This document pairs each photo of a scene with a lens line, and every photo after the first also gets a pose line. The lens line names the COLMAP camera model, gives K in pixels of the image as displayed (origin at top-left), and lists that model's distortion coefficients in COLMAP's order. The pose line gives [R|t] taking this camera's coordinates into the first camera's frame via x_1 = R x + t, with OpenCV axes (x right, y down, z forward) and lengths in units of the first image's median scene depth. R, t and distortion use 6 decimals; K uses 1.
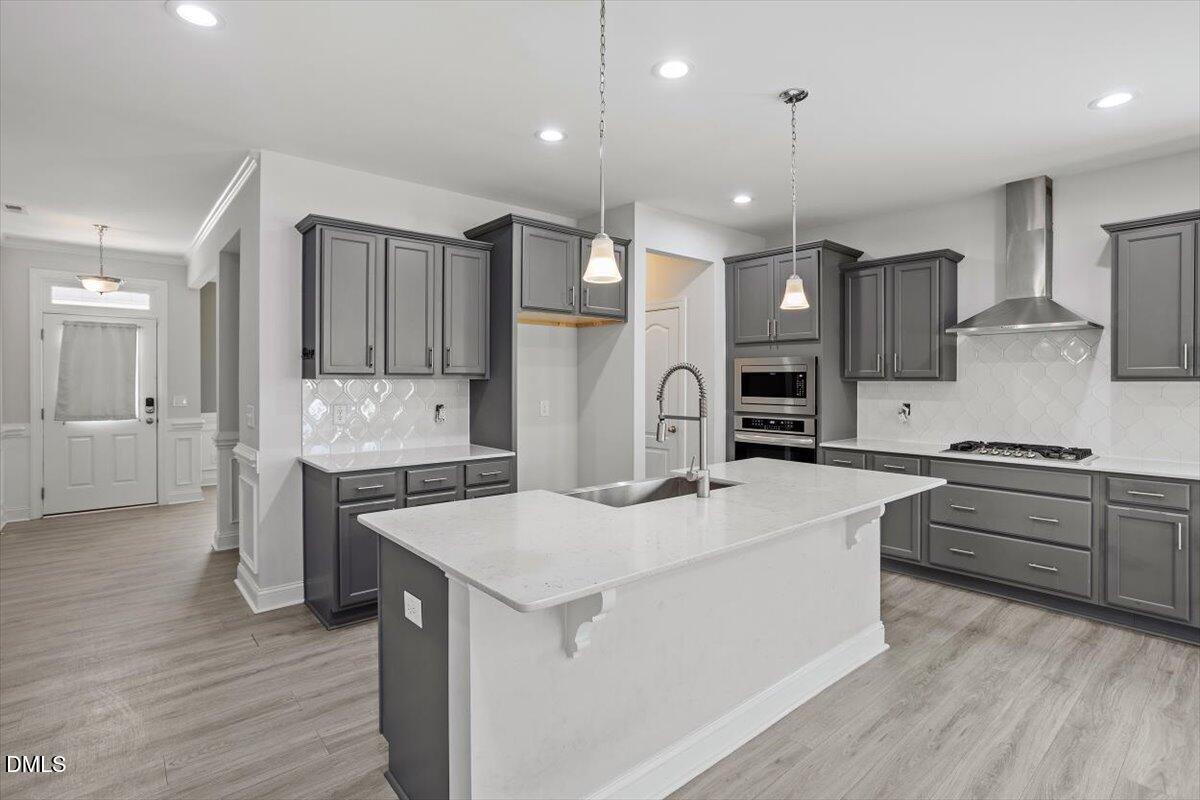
lens RADIAL K [[587.9, 0, 605.6], [0, 587.9, 387.3], [0, 0, 1]] dist [-0.037502, 0.023442]
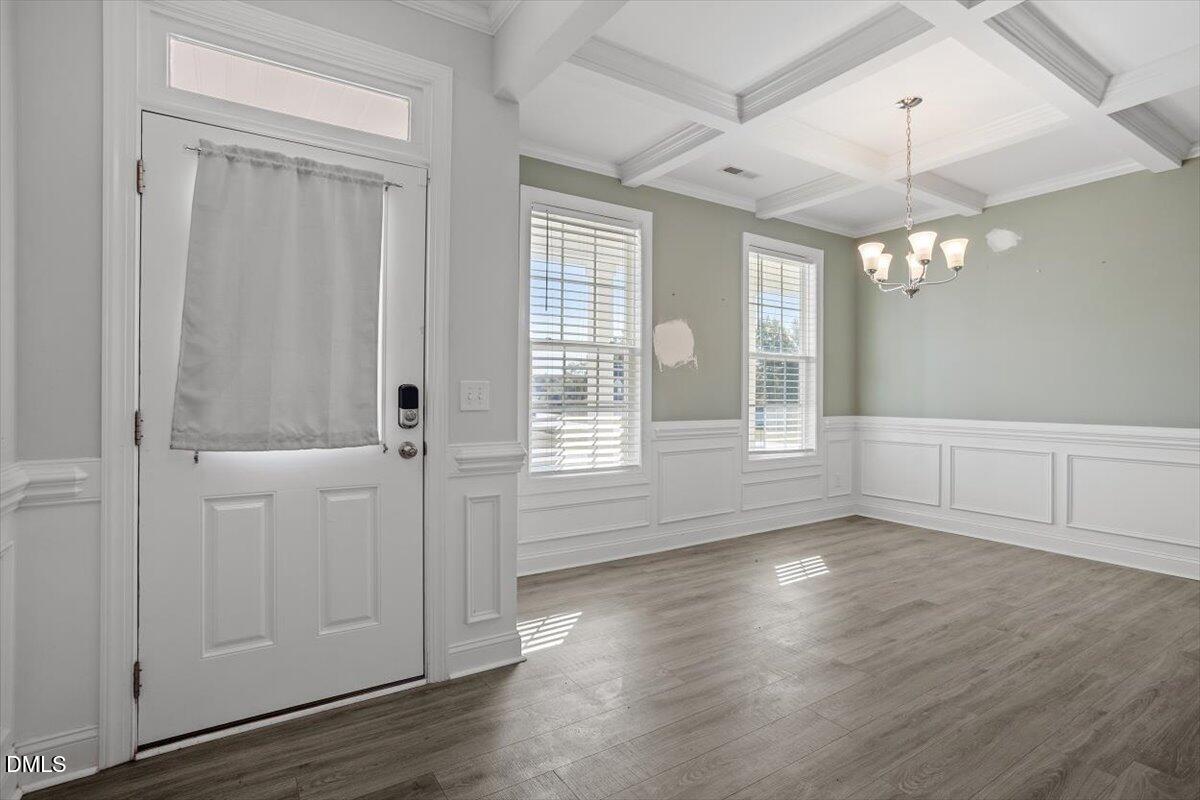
lens RADIAL K [[587.9, 0, 601.7], [0, 587.9, 397.9], [0, 0, 1]] dist [-0.037502, 0.023442]
pose [[0.991316, -0.002017, -0.131488, -0.649920], [0.000361, 0.999920, -0.012615, 0.031969], [0.131503, 0.012458, 0.991238, 0.688698]]
